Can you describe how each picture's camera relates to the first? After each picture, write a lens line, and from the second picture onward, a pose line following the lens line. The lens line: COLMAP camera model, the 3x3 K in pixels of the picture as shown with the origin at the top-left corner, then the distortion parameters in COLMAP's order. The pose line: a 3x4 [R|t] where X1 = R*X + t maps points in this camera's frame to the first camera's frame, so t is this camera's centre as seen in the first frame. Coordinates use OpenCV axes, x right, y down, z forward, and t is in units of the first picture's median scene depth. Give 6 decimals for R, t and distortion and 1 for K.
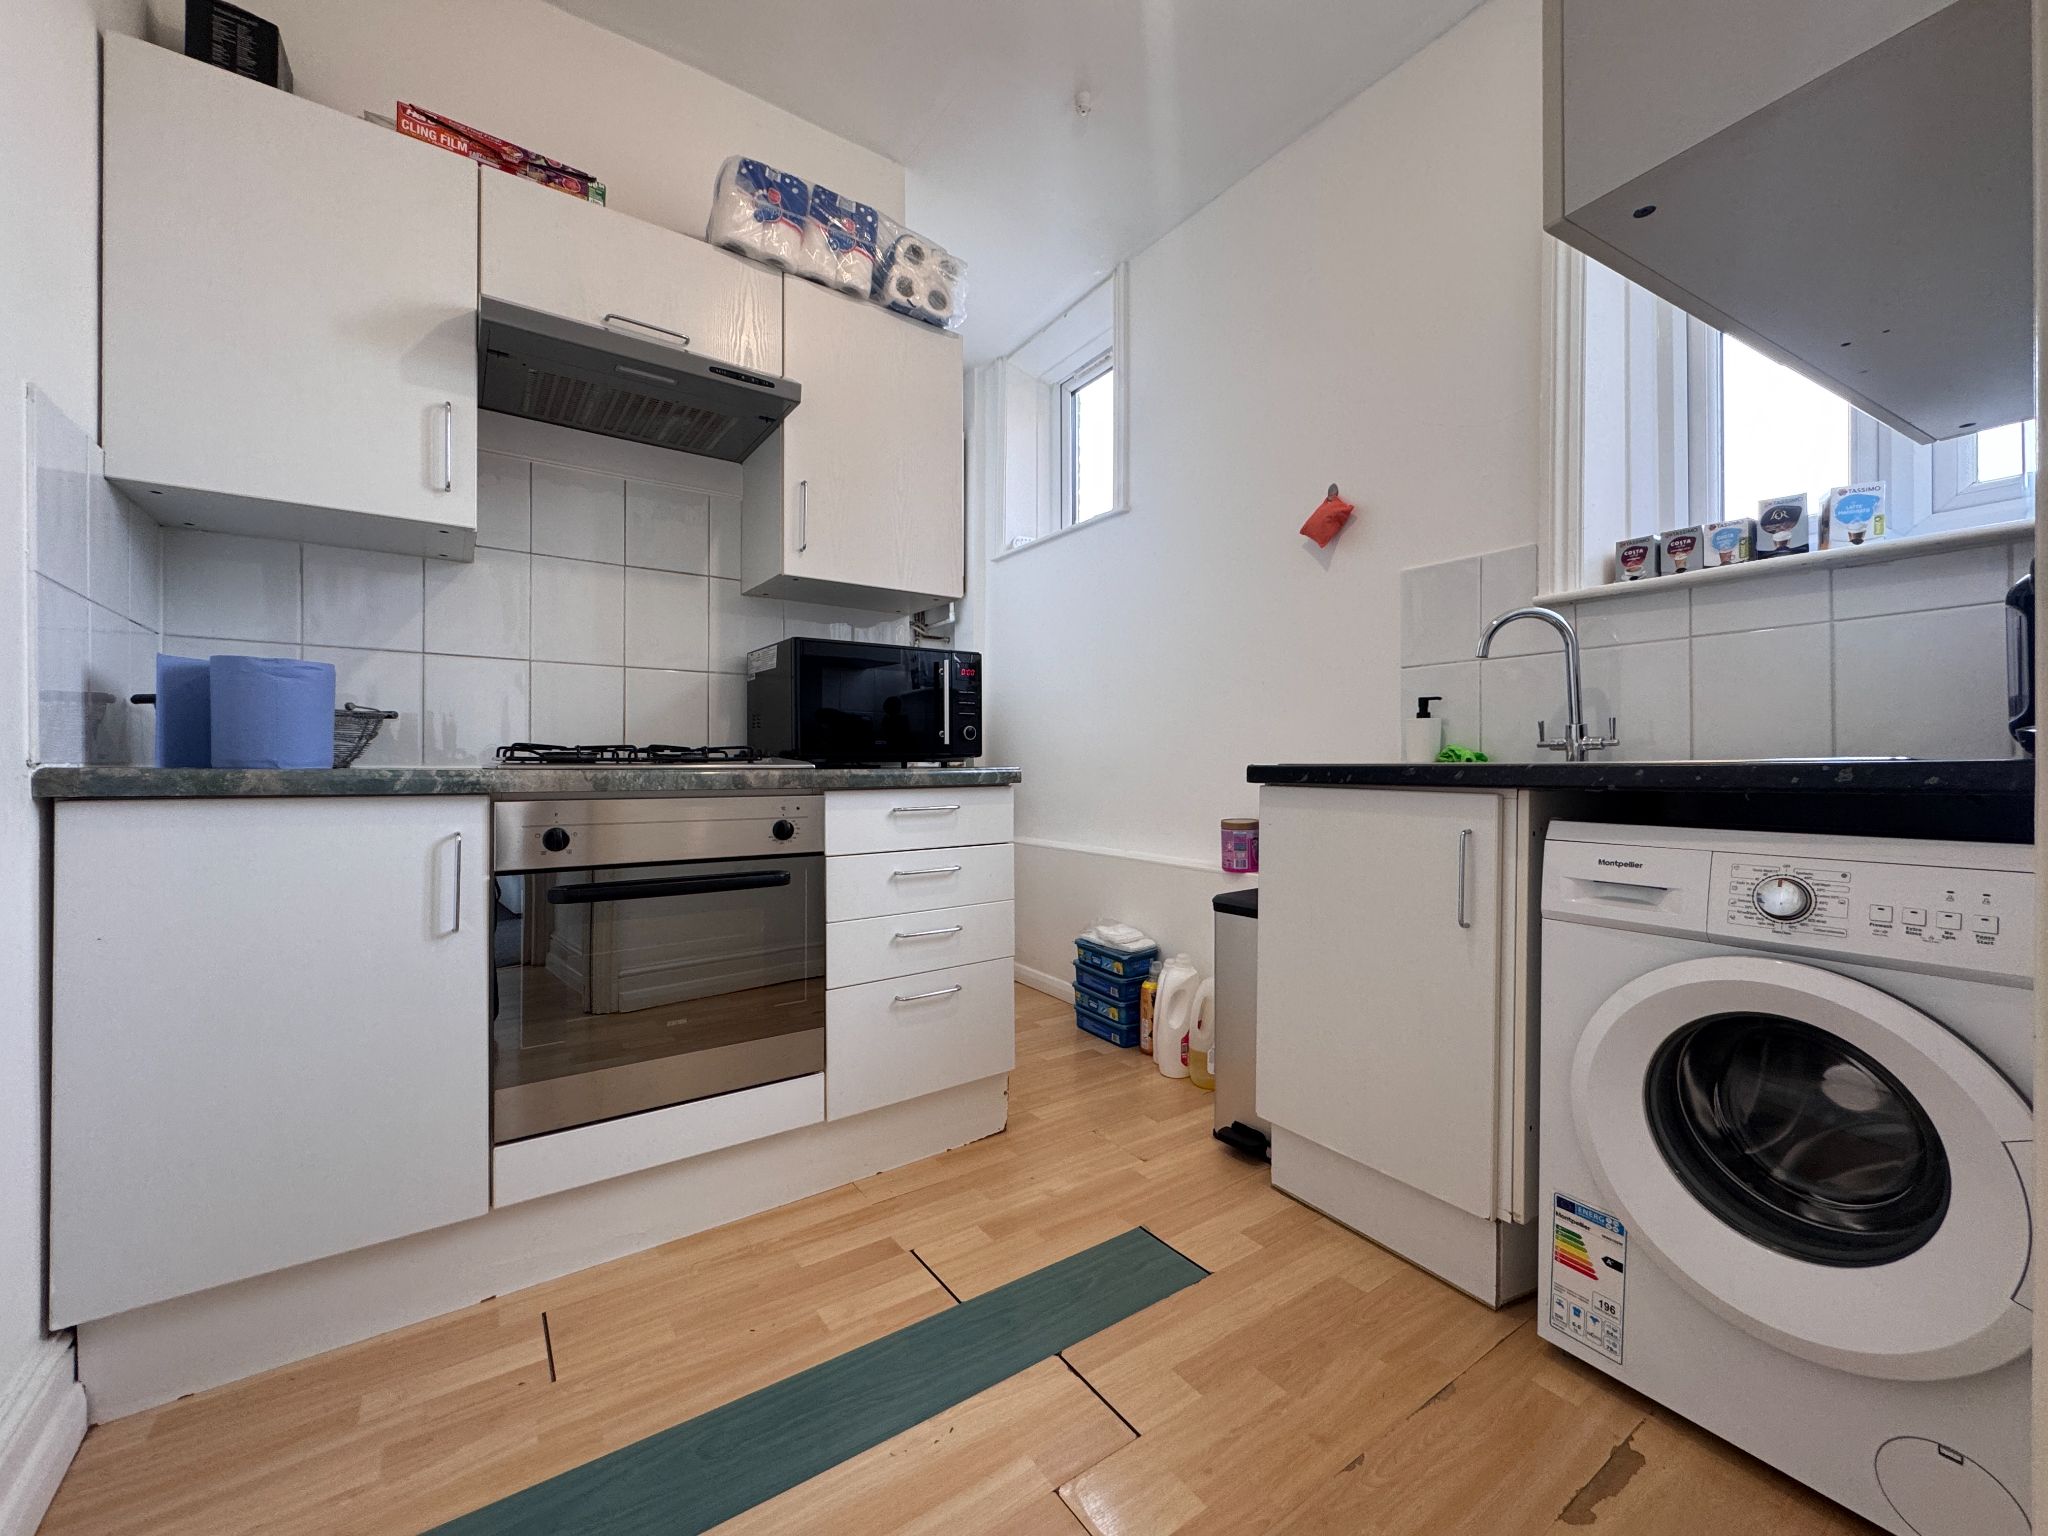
lens RADIAL K [[811.3, 0, 1025.8], [0, 811.3, 760.6], [0, 0, 1]] dist [0.004300, -0.000767]
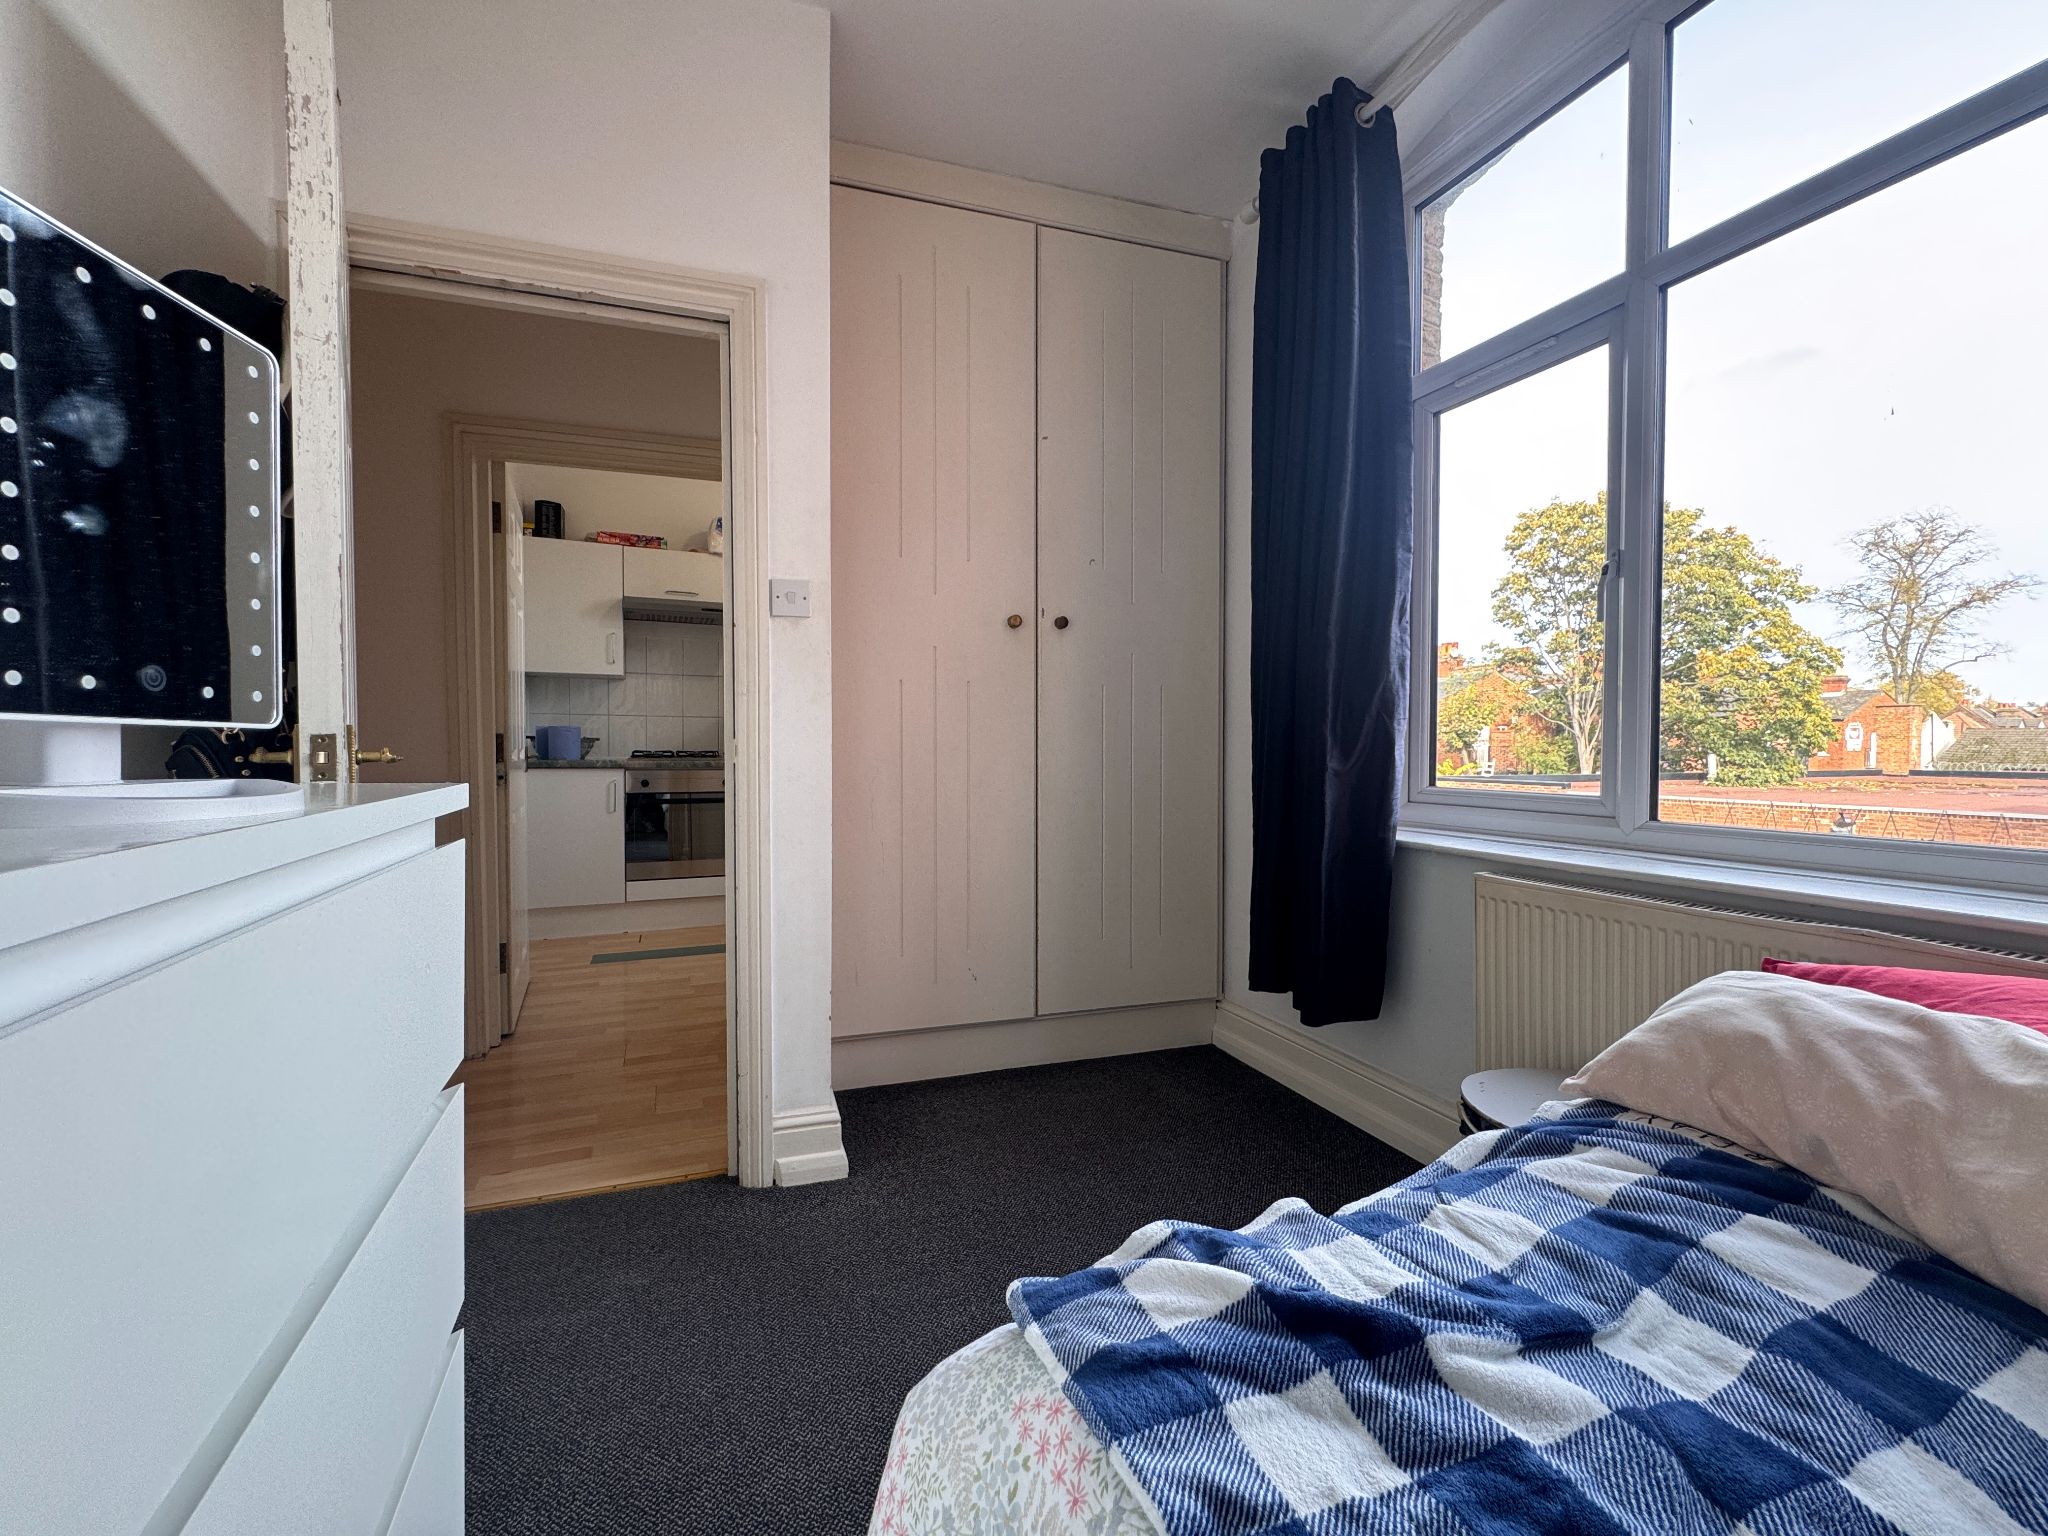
lens RADIAL K [[811.3, 0, 1023.0], [0, 811.3, 767.6], [0, 0, 1]] dist [0.004300, -0.000767]
pose [[0.980748, 0.009258, -0.195057, 1.320637], [-0.004680, 0.999703, 0.023916, -0.037701], [0.195221, -0.022543, 0.980500, -1.600345]]
